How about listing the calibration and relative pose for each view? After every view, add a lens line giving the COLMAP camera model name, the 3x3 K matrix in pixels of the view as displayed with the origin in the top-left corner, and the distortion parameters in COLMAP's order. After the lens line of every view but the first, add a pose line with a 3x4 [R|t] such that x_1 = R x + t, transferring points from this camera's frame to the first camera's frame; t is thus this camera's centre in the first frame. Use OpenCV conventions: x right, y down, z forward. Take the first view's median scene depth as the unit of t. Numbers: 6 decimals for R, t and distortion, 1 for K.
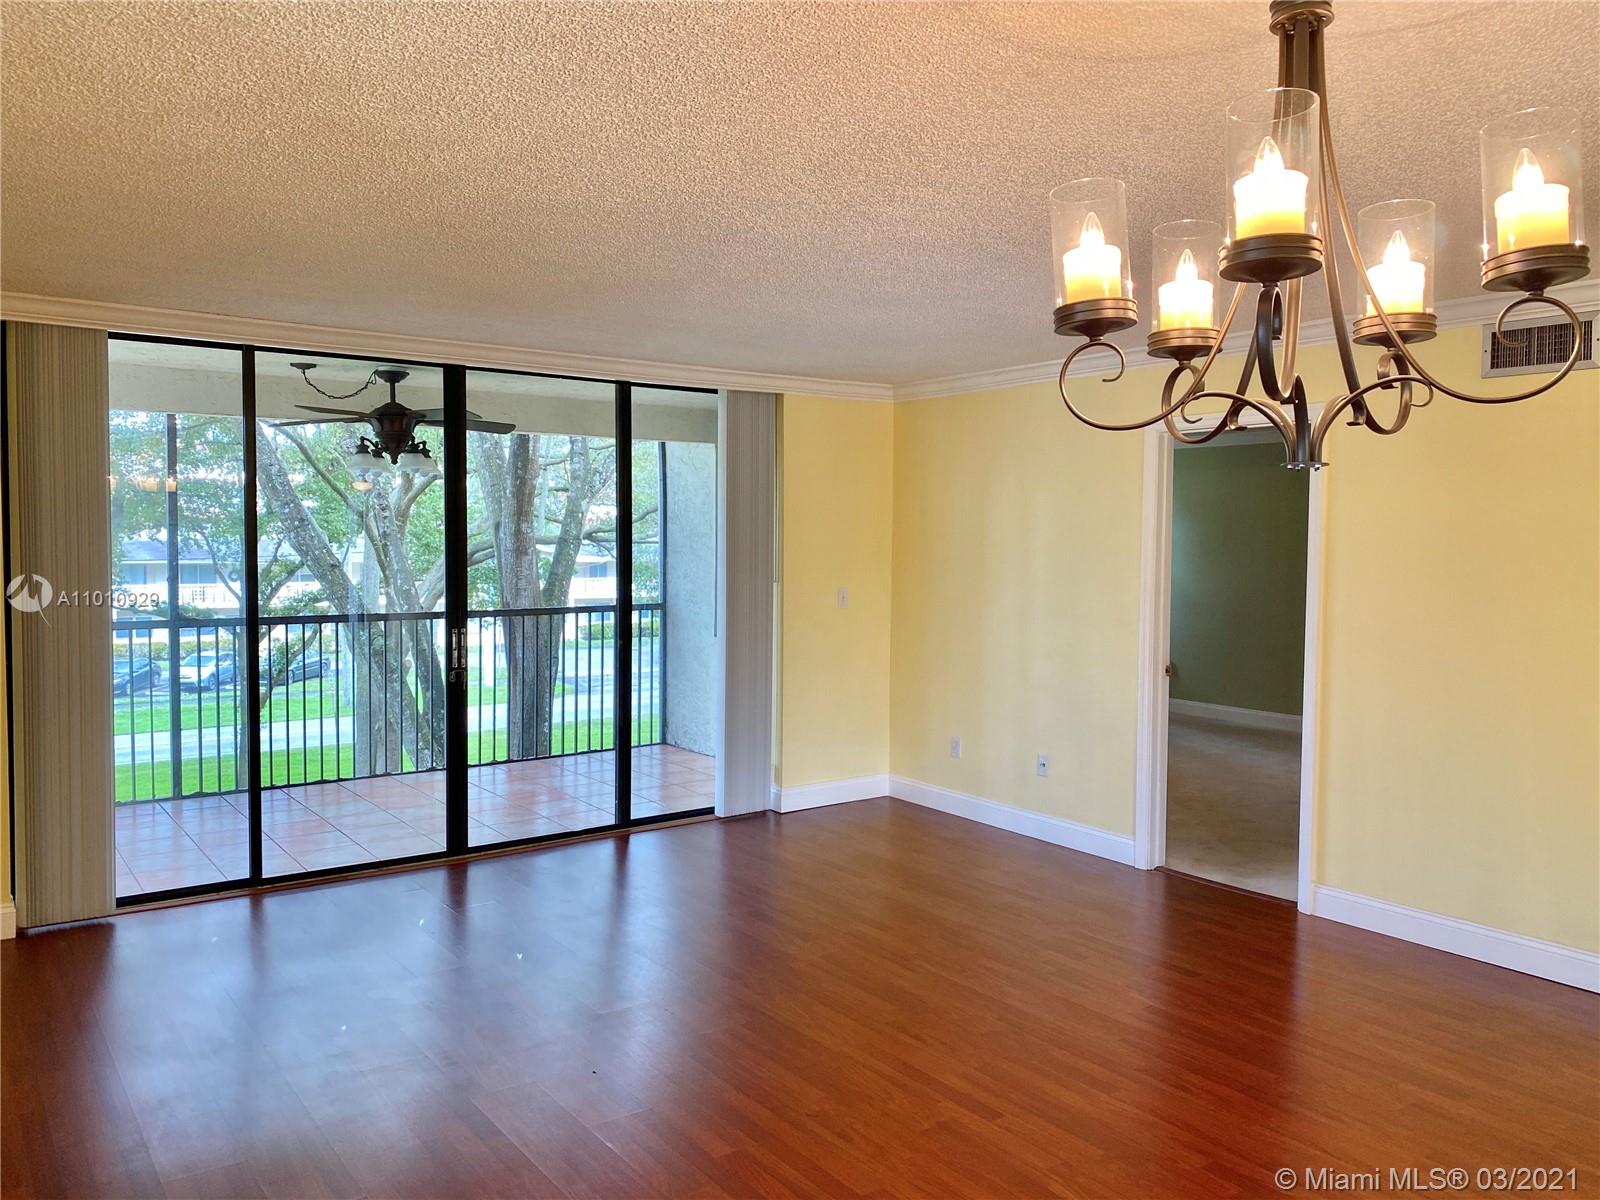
lens RADIAL K [[1223.5, 0, 812.9], [0, 1223.5, 593.7], [0, 0, 1]] dist [0.061692, -0.086821]
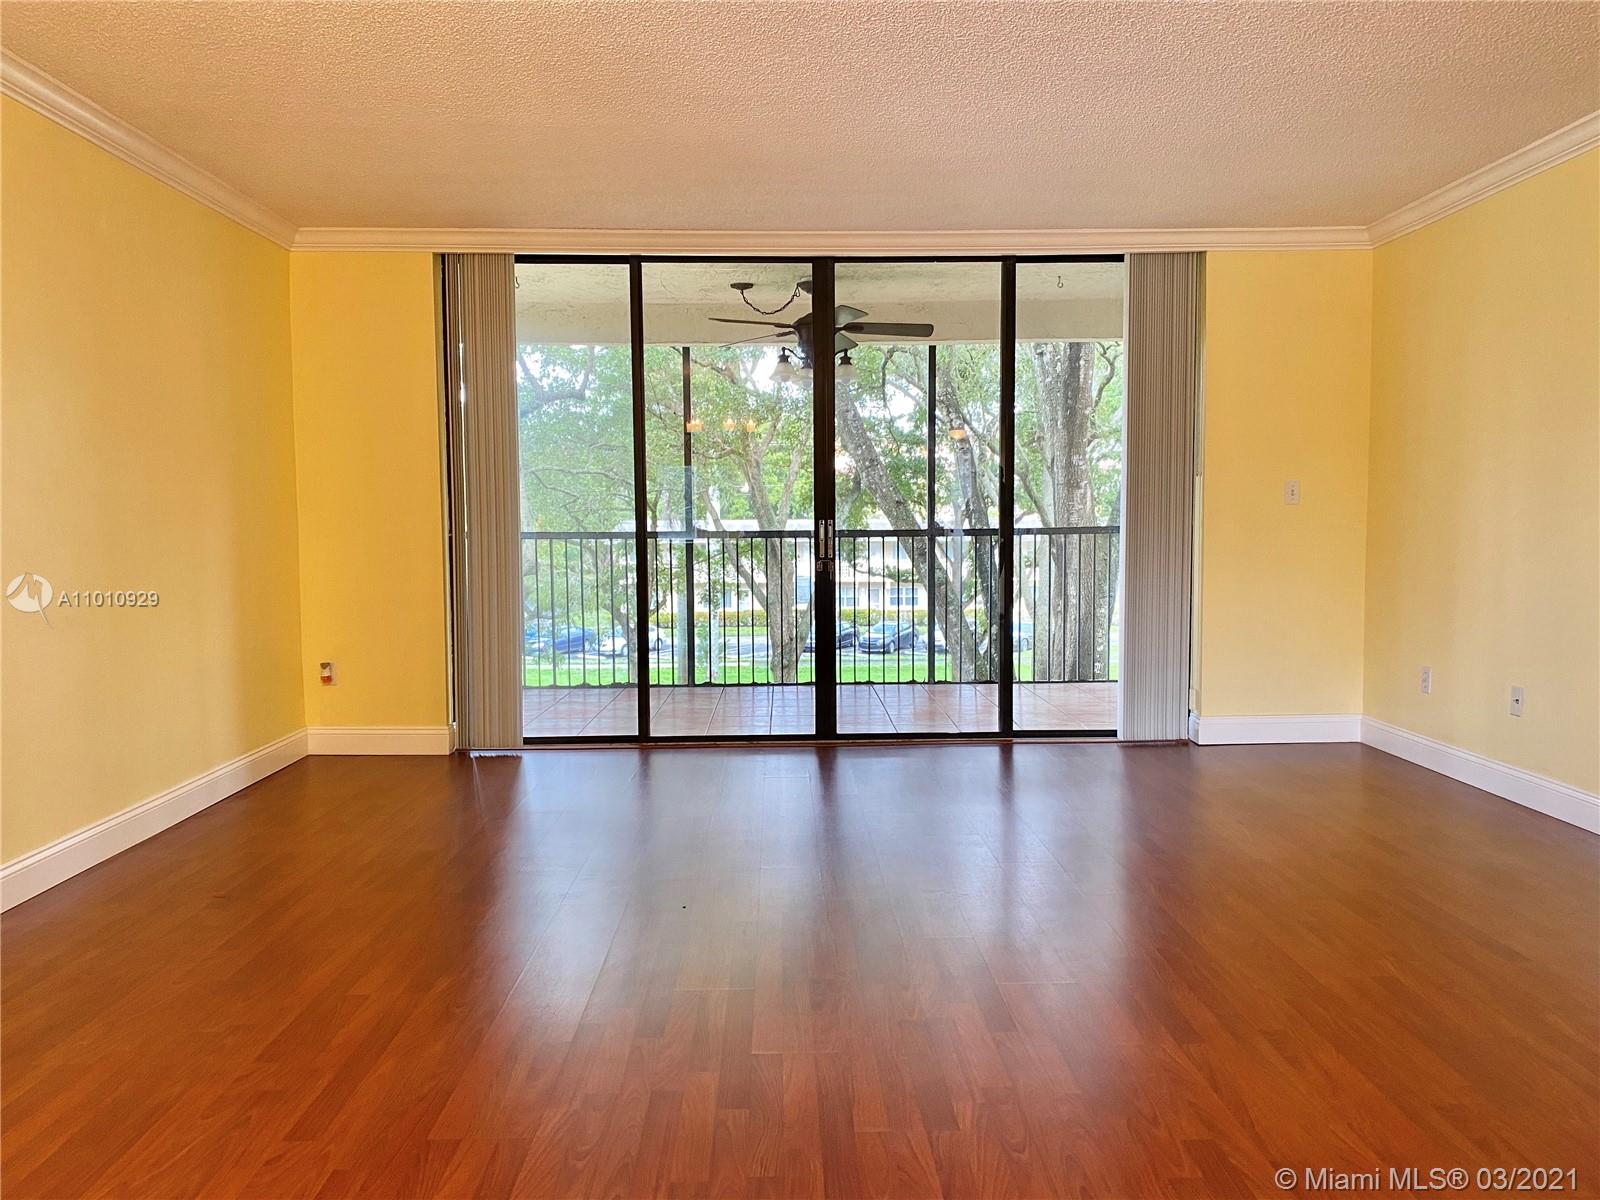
lens RADIAL K [[1223.5, 0, 799.7], [0, 1223.5, 611.8], [0, 0, 1]] dist [0.061692, -0.086821]
pose [[0.817089, 0.029196, -0.575772, 0.245176], [-0.013553, 0.999414, 0.031444, 0.063380], [0.576352, -0.017889, 0.817006, 0.133377]]
